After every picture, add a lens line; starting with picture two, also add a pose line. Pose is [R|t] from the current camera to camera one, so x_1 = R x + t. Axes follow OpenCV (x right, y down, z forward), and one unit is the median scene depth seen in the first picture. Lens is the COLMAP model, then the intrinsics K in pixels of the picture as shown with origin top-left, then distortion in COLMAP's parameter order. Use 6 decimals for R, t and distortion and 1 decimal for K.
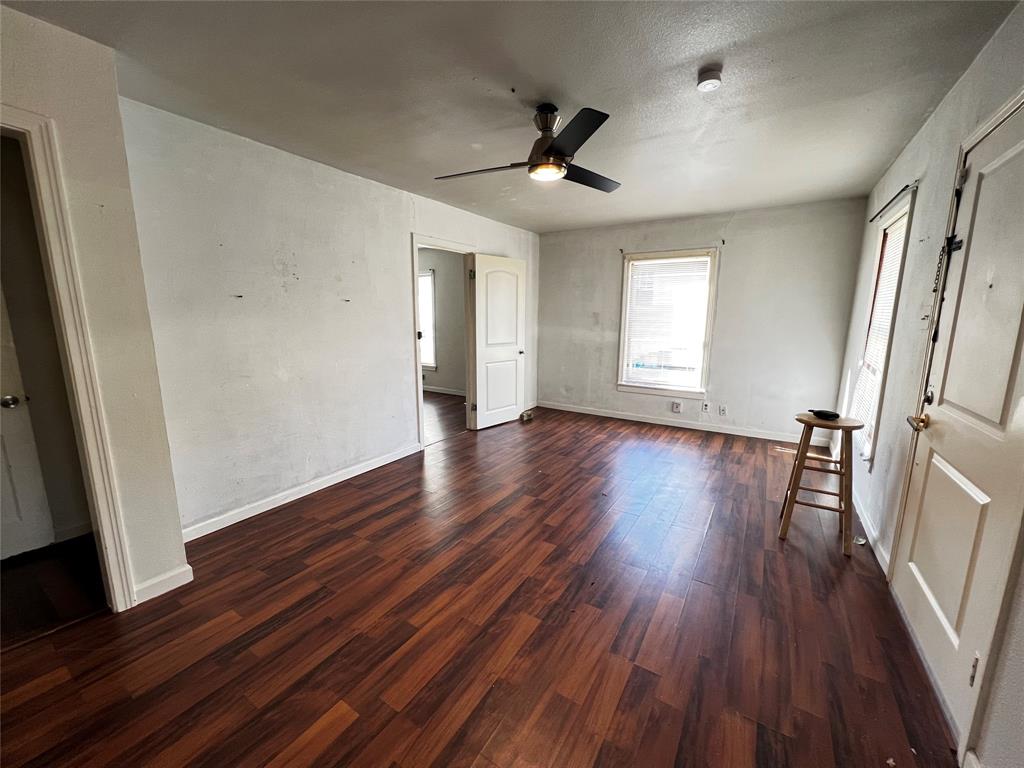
lens RADIAL K [[408.7, 0, 513.7], [0, 408.7, 384.7], [0, 0, 1]] dist [-0.000678, 0.000262]
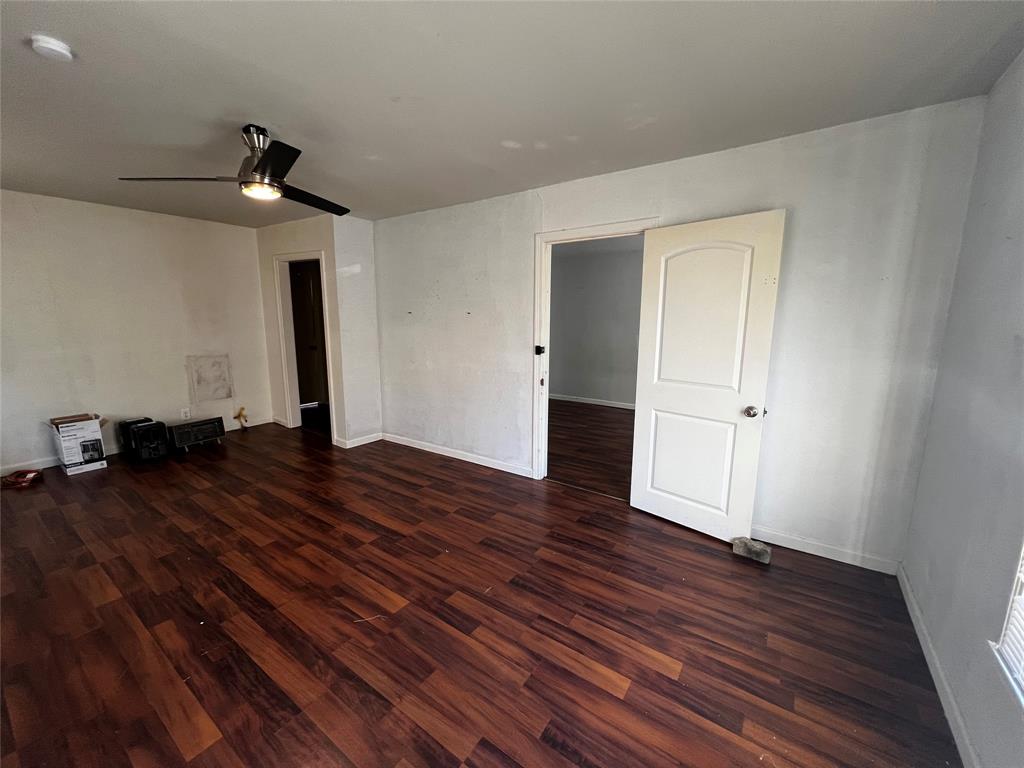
lens RADIAL K [[408.7, 0, 513.2], [0, 408.7, 387.7], [0, 0, 1]] dist [-0.000678, 0.000262]
pose [[-0.045105, 0.174416, -0.983638, 0.806635], [-0.172206, 0.968543, 0.179636, -0.239811], [0.984028, 0.177491, -0.013651, 1.218270]]
